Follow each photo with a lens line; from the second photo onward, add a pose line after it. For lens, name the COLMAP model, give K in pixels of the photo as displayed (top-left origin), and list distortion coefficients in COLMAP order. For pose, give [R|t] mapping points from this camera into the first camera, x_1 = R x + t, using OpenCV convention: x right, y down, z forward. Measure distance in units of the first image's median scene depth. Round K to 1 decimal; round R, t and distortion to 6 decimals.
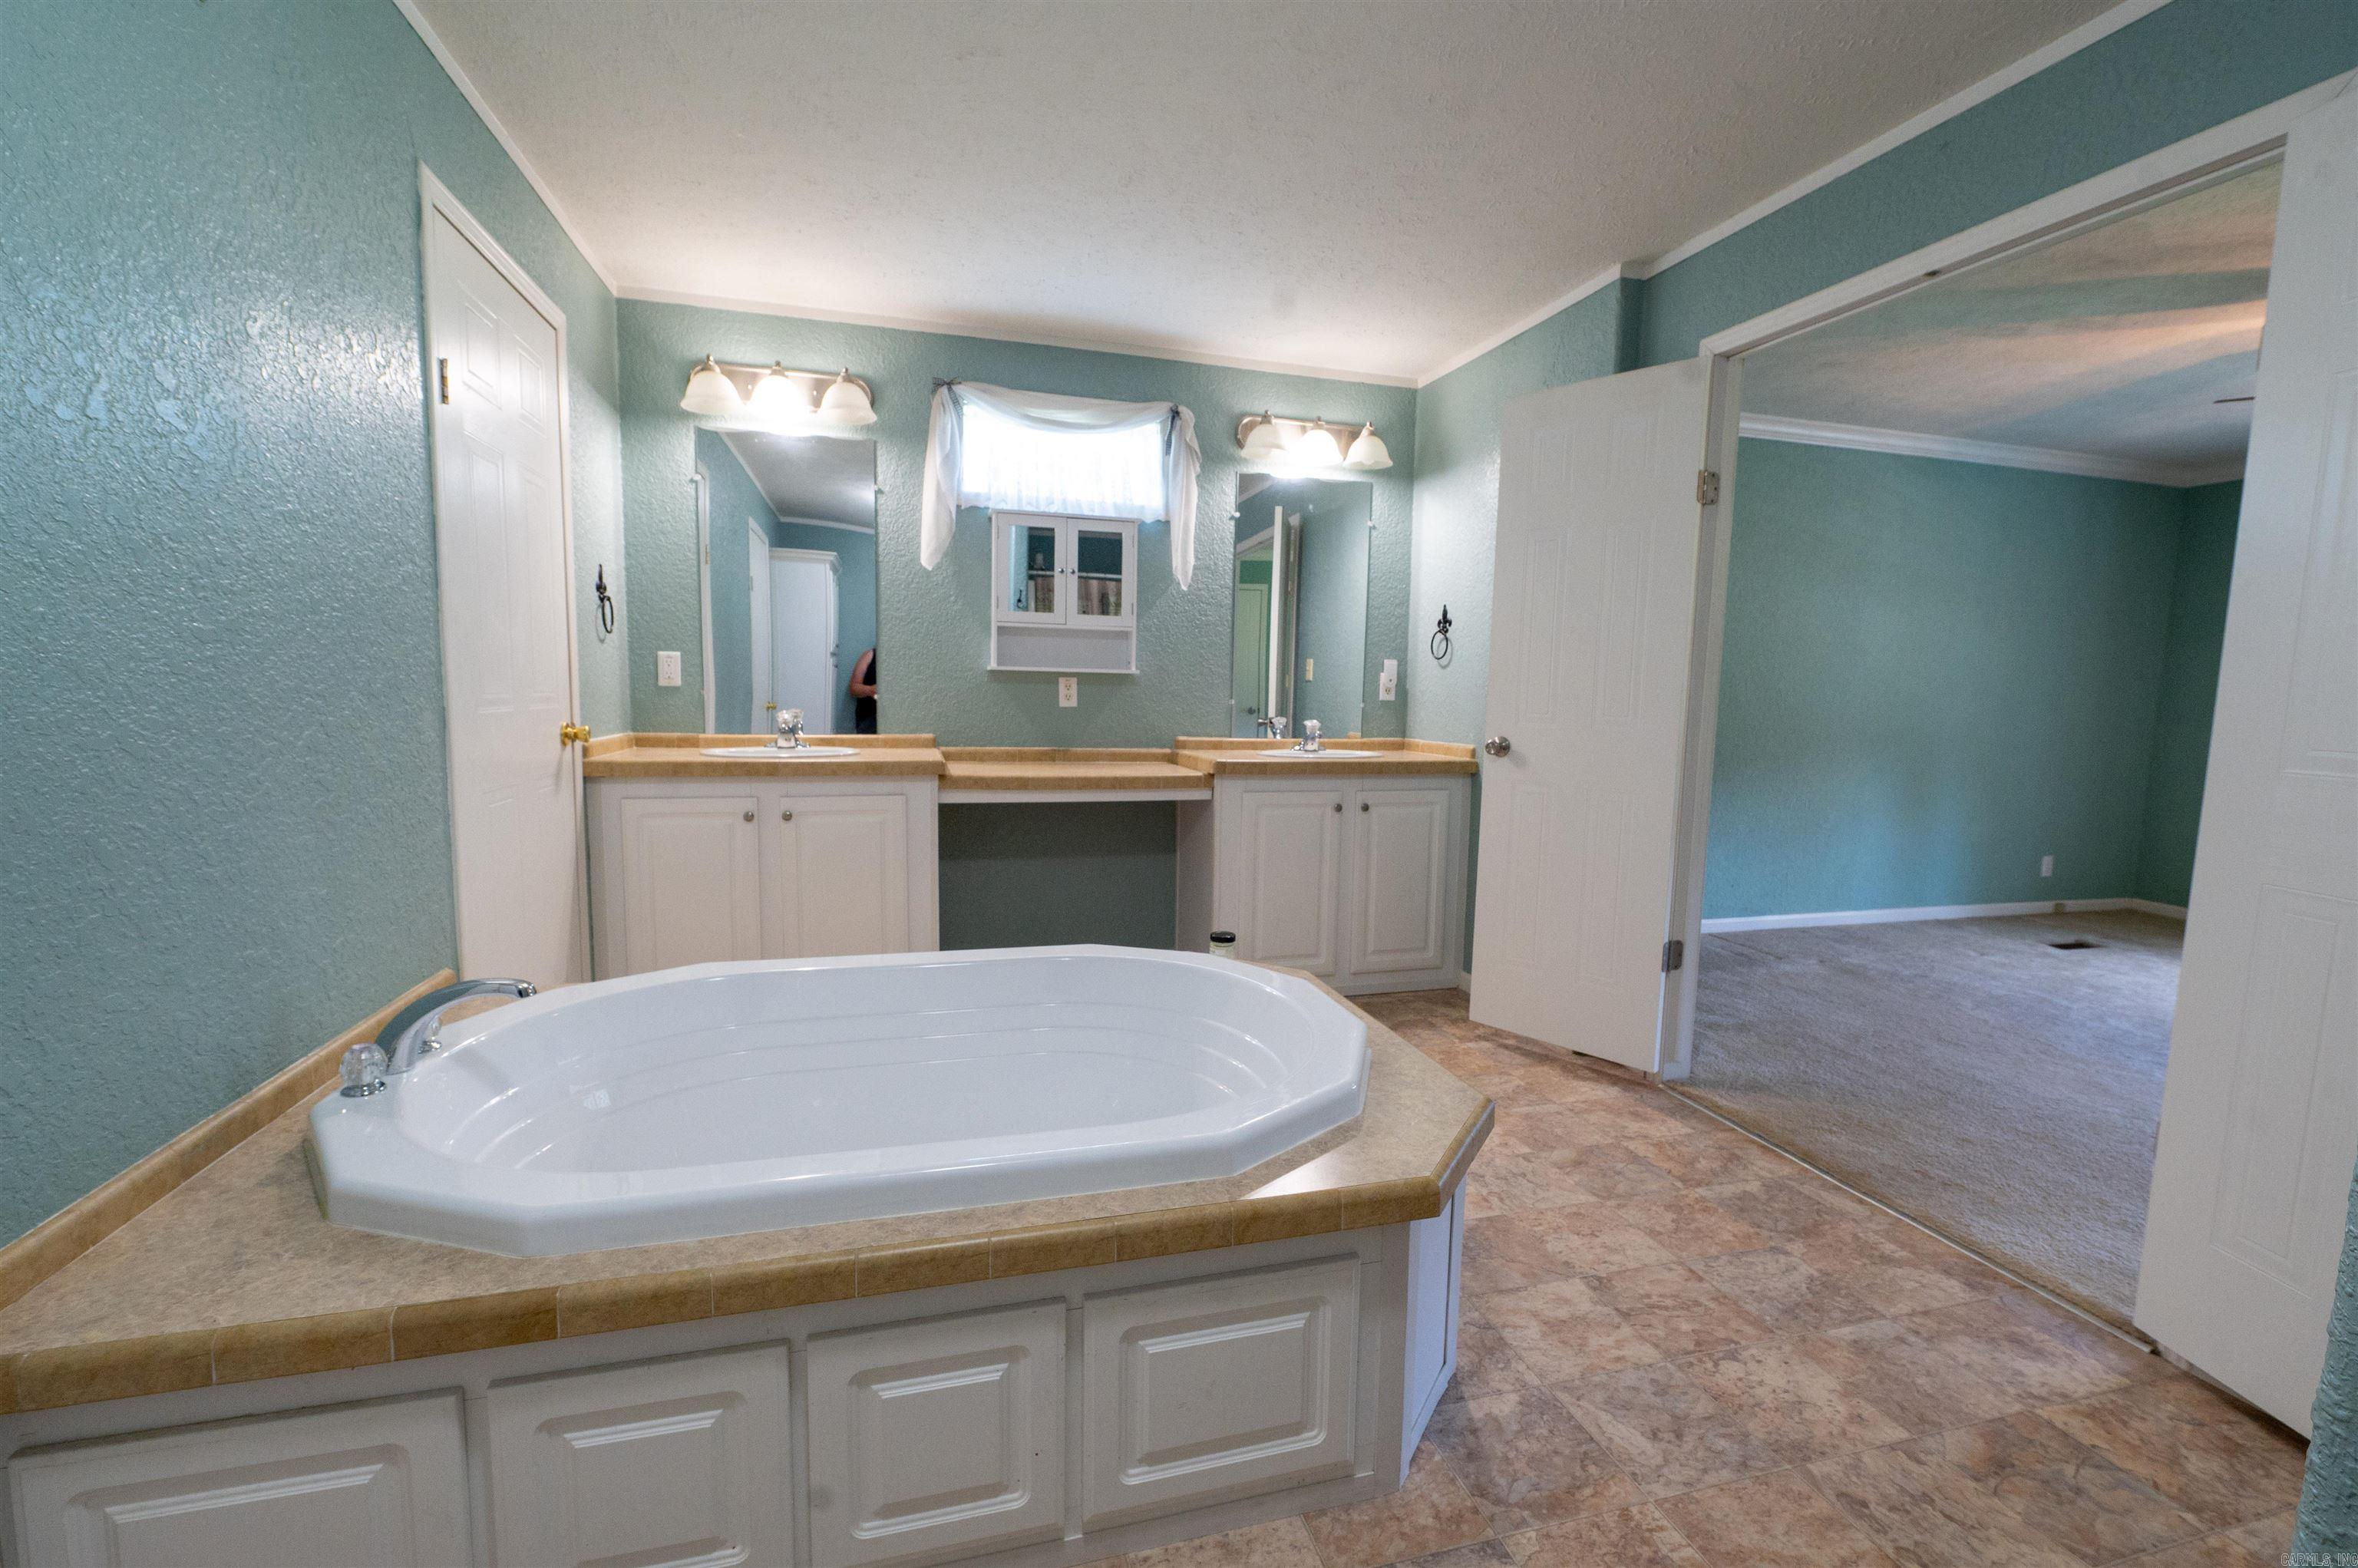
lens RADIAL K [[1002.8, 0, 1189.6], [0, 1002.8, 784.2], [0, 0, 1]] dist [-0.001224, -0.000393]
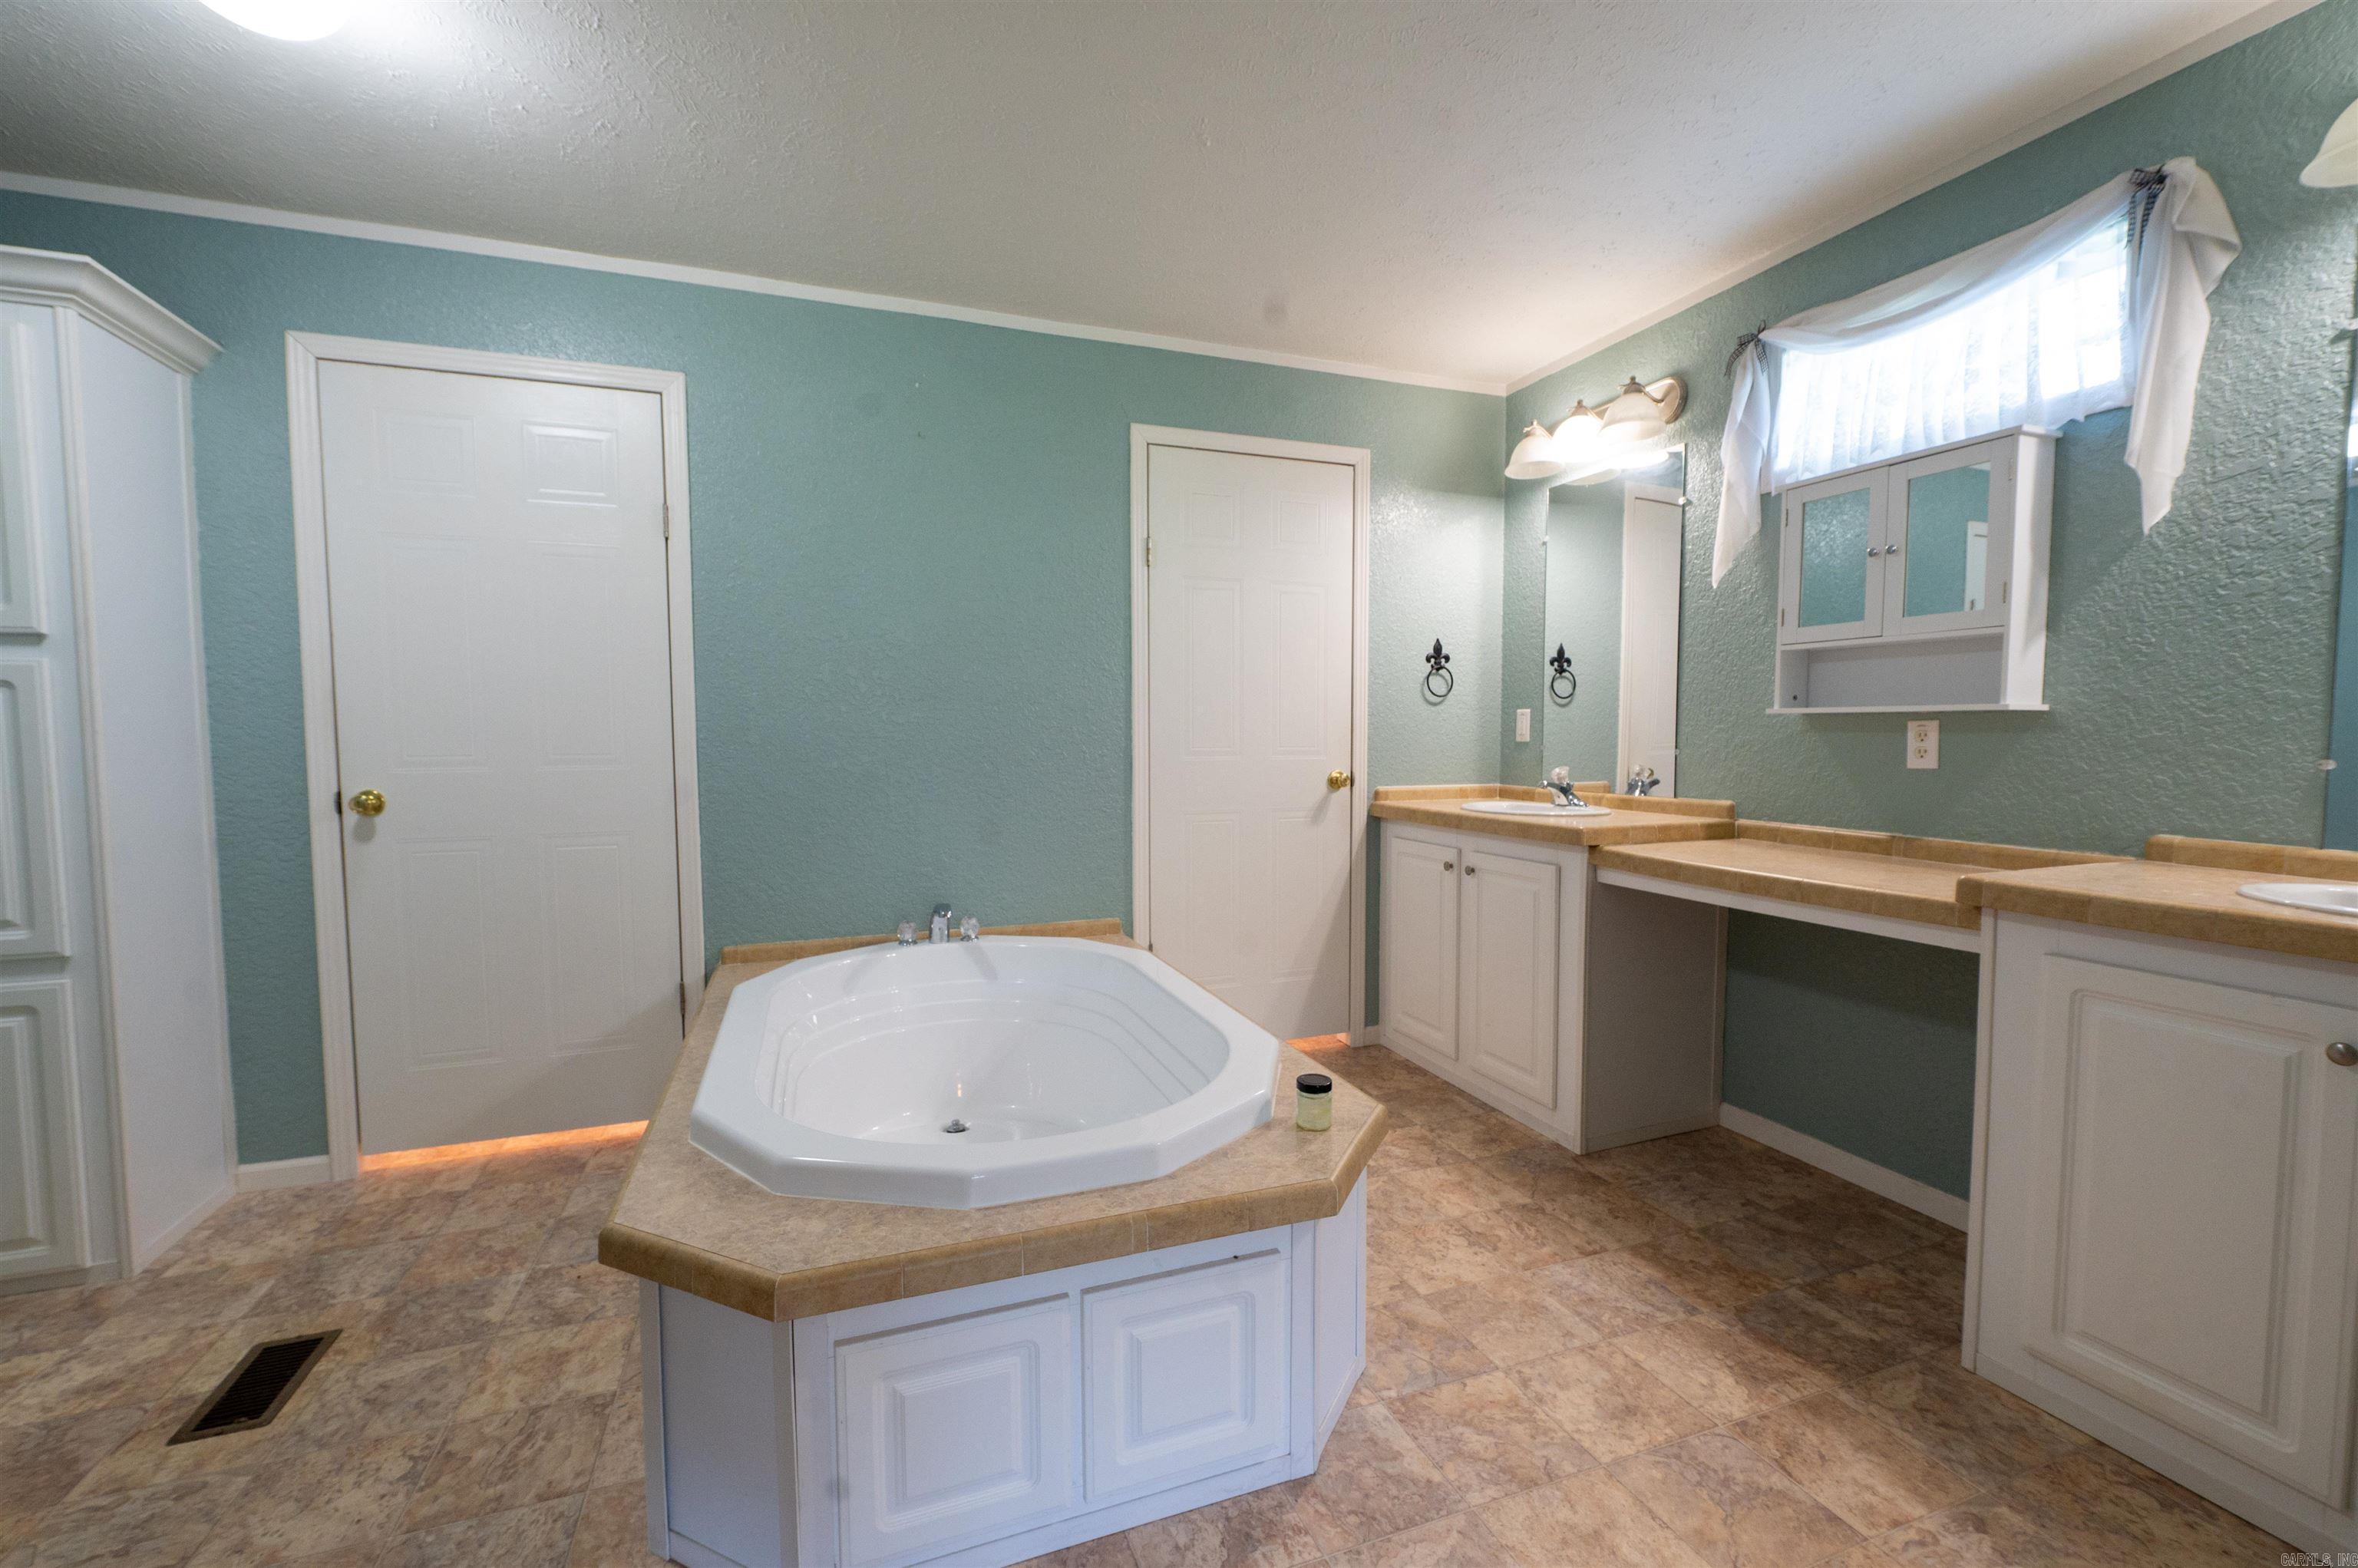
lens RADIAL K [[982.6, 0, 1186.7], [0, 982.6, 781.8], [0, 0, 1]] dist [-0.004338, 0.000126]
pose [[0.083372, 0.030760, -0.996044, 0.511480], [-0.093077, 0.995394, 0.022949, -0.048672], [0.992162, 0.090795, 0.085852, 0.595070]]
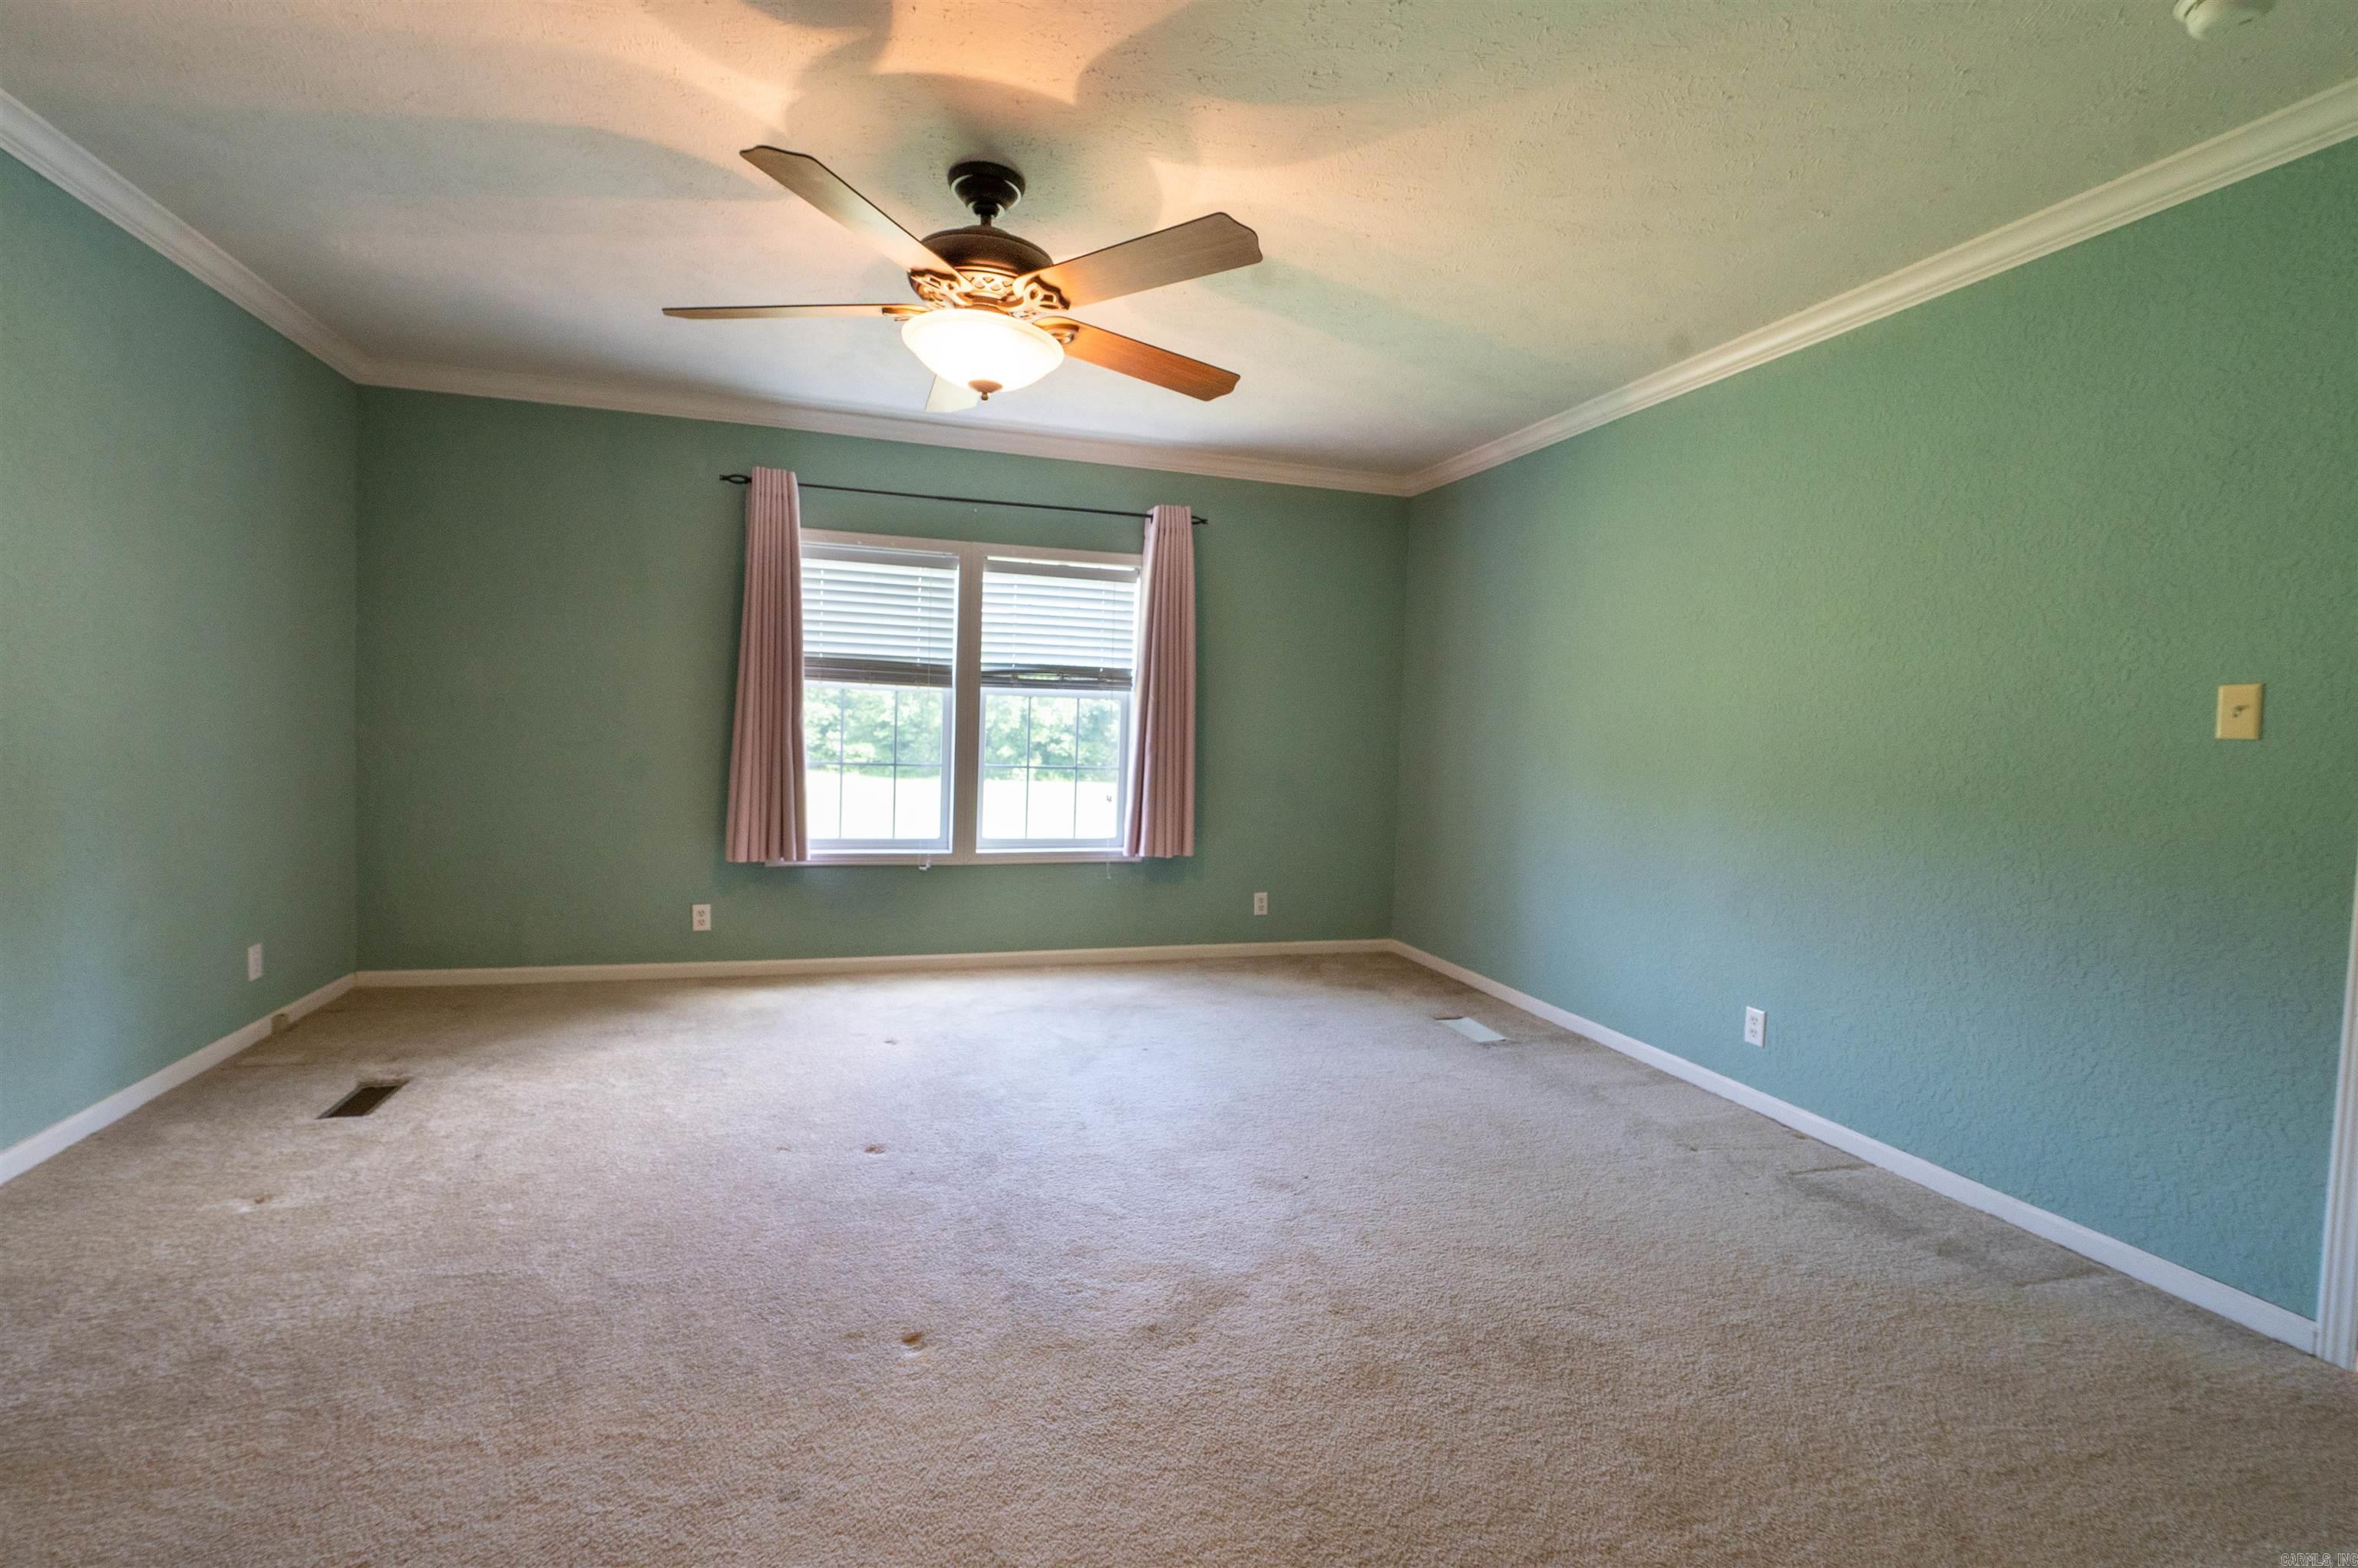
lens RADIAL K [[1002.8, 0, 1189.6], [0, 1002.8, 784.2], [0, 0, 1]] dist [-0.001224, -0.000393]
pose [[-0.006484, -0.087526, 0.996141, 0.435150], [0.060464, 0.994305, 0.087759, -0.069991], [-0.998149, 0.060800, -0.001155, 0.715635]]
